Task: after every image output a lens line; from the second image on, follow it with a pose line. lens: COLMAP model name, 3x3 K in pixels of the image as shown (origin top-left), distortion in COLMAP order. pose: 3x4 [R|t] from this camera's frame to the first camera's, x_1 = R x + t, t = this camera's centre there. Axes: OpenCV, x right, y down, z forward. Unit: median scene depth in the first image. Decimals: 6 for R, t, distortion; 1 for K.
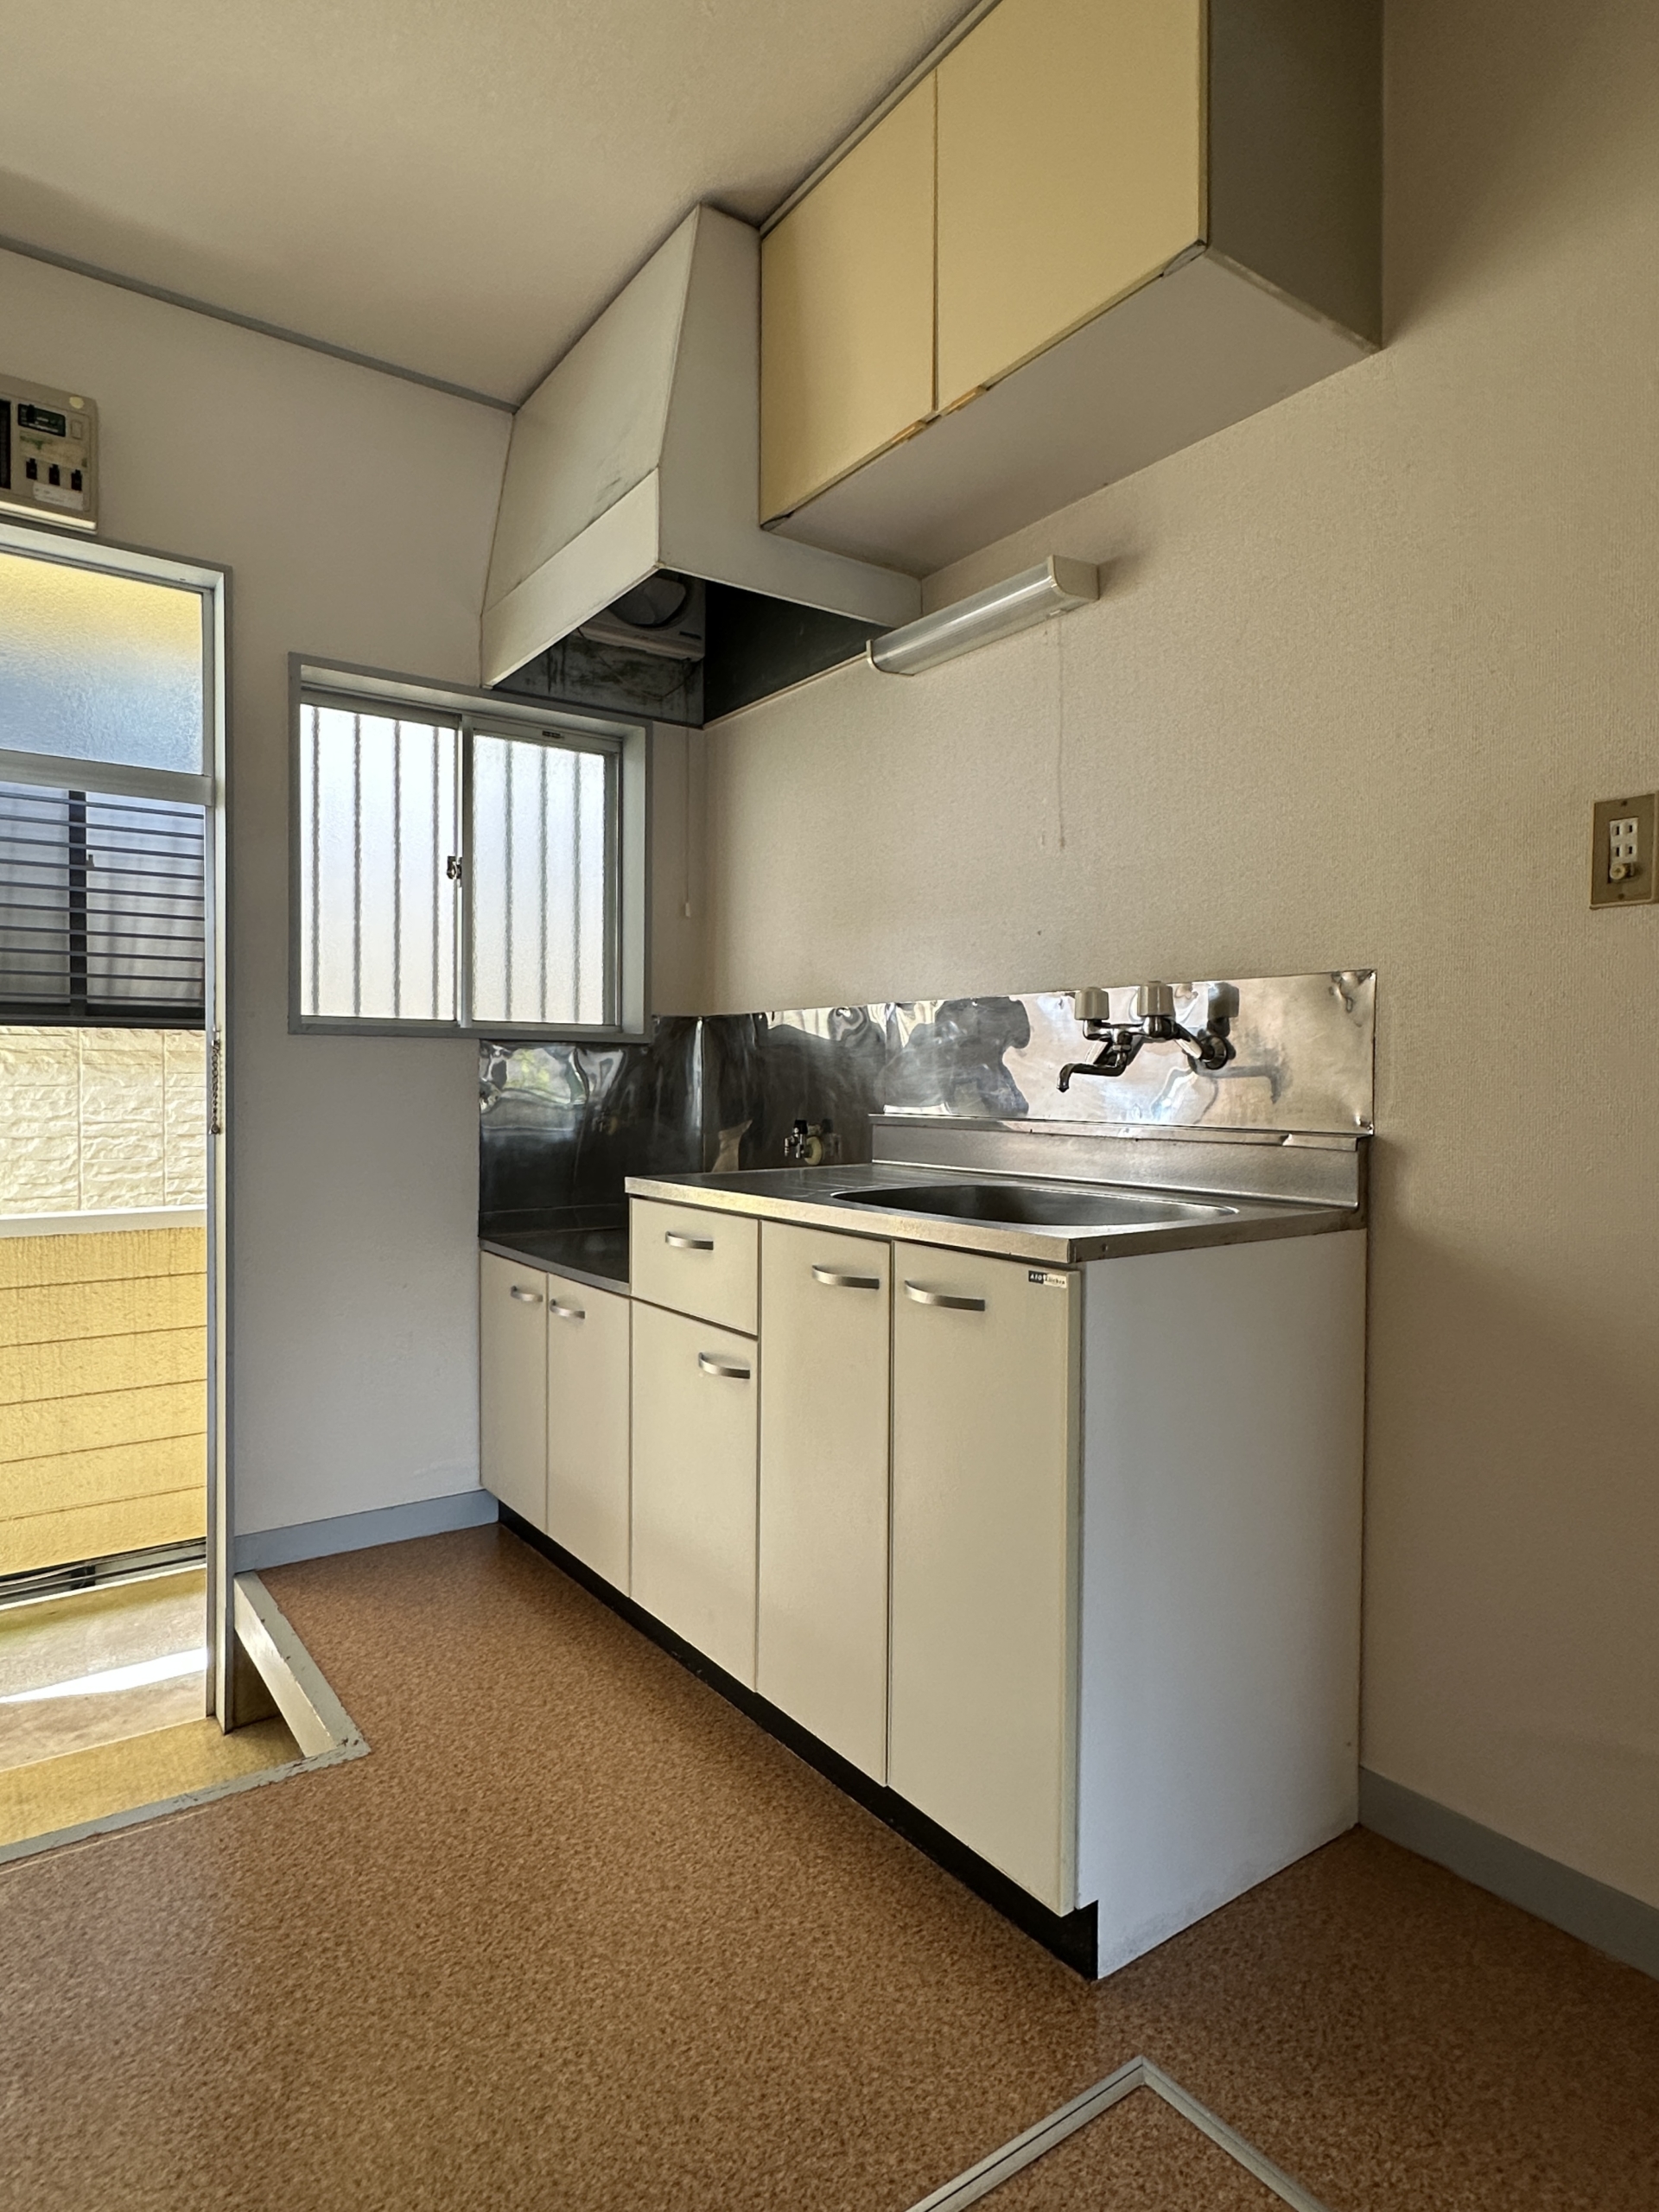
lens RADIAL K [[1244.8, 0, 826.5], [0, 1244.8, 1094.4], [0, 0, 1]] dist [-0.005274, -0.000465]
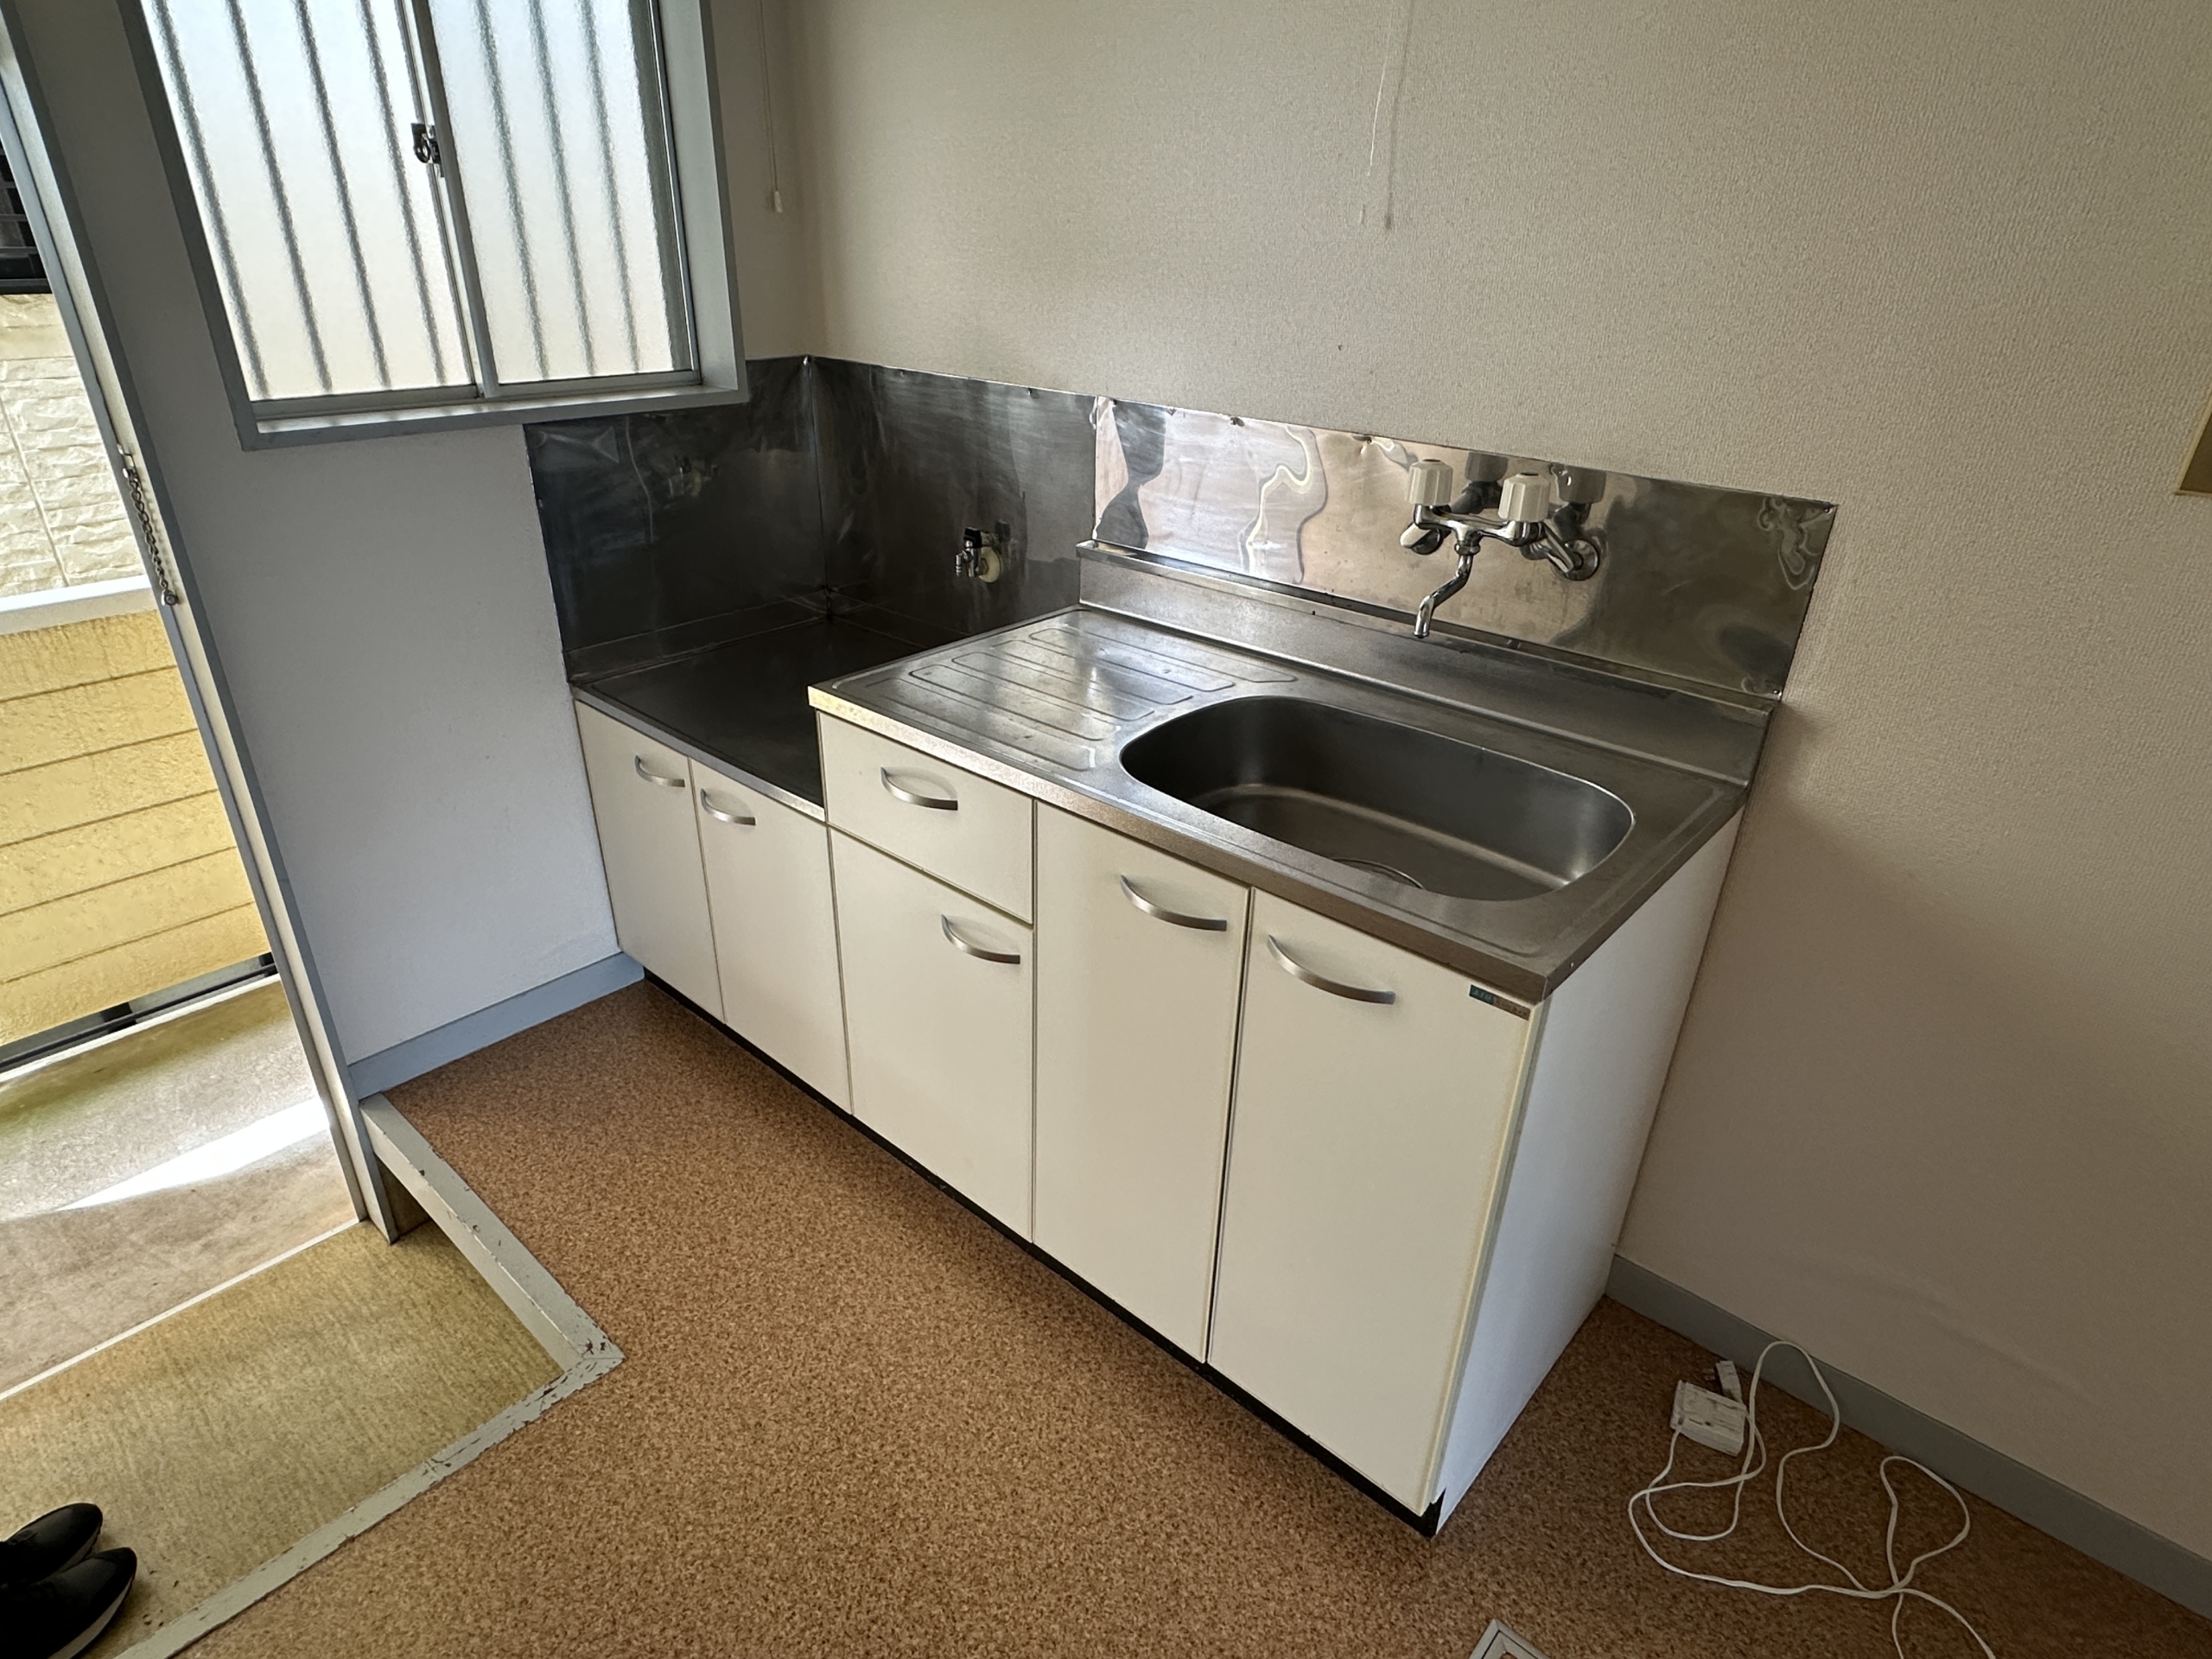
lens RADIAL K [[1244.8, 0, 1098.1], [0, 1244.8, 845.5], [0, 0, 1]] dist [-0.005274, -0.000465]
pose [[0.976839, -0.084557, 0.196560, -0.138888], [-0.011500, 0.896534, 0.442826, -0.181557], [-0.213667, -0.434830, 0.874797, 0.227346]]
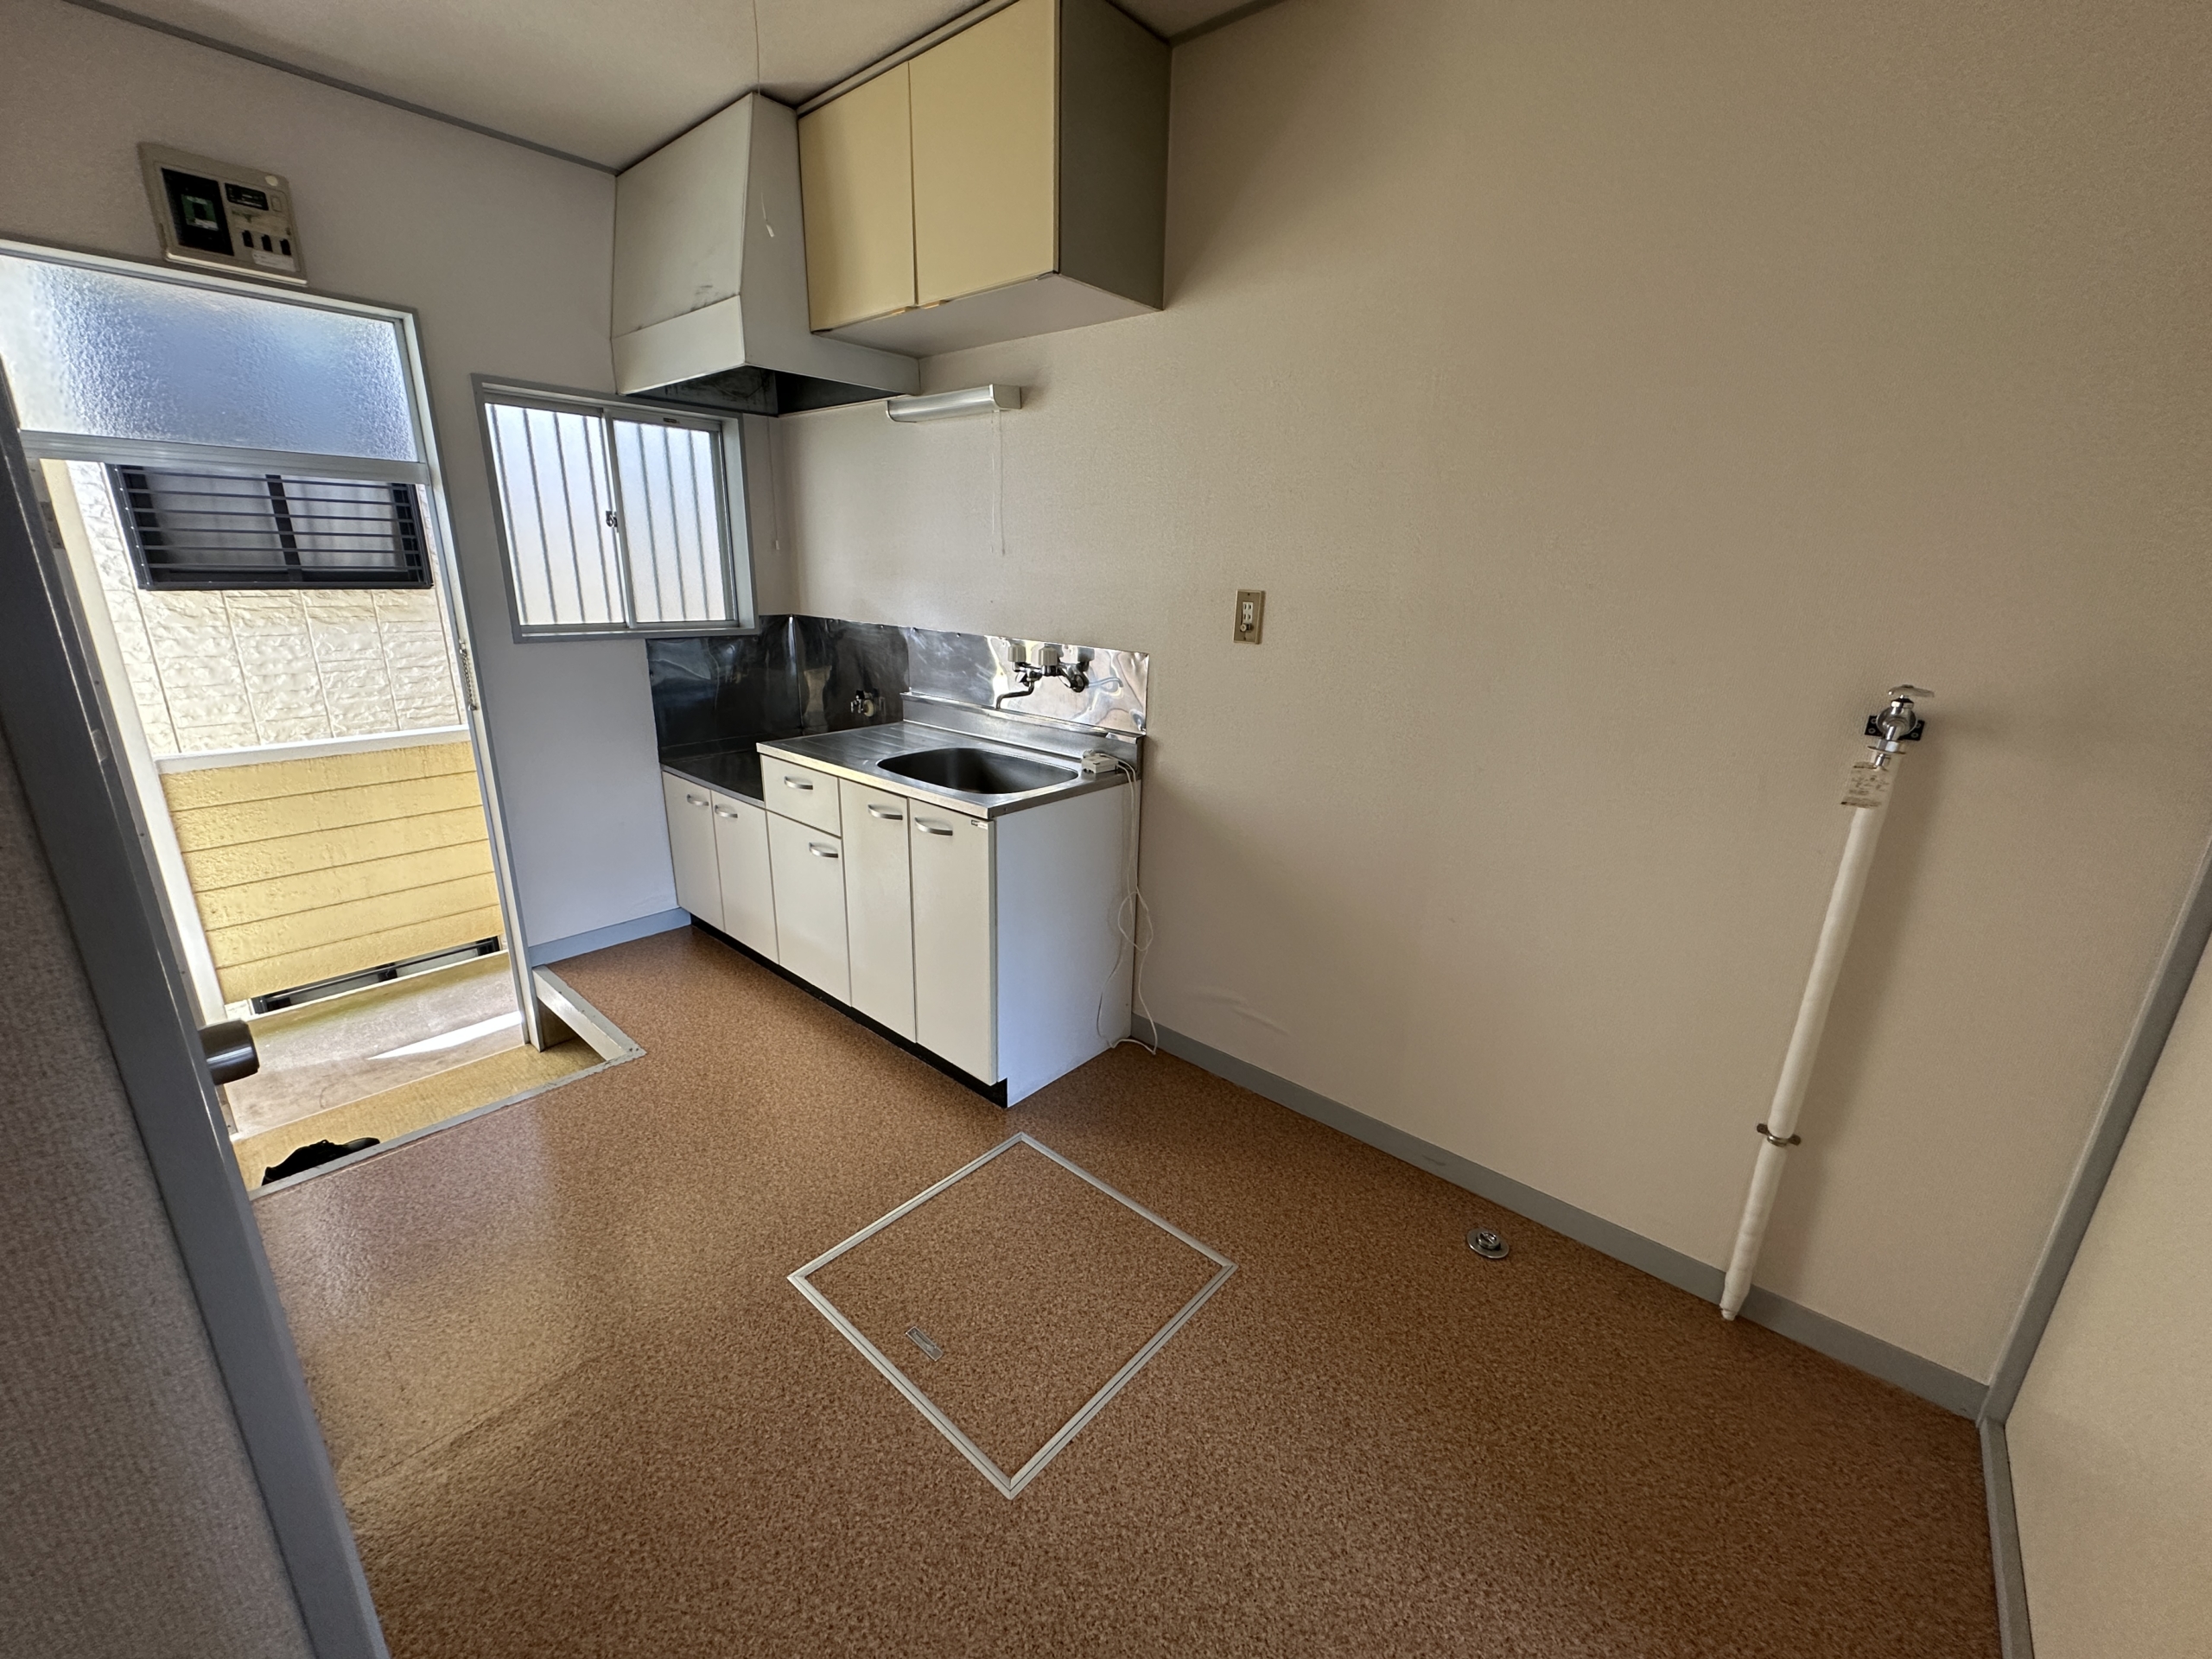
lens RADIAL K [[876.7, 0, 1100.4], [0, 876.7, 822.1], [0, 0, 1]] dist [-0.006164, 0.000987]
pose [[0.972954, -0.046363, 0.226297, 0.022888], [-0.017168, 0.962427, 0.270996, -0.159751], [-0.230359, -0.267552, 0.935602, -0.274977]]
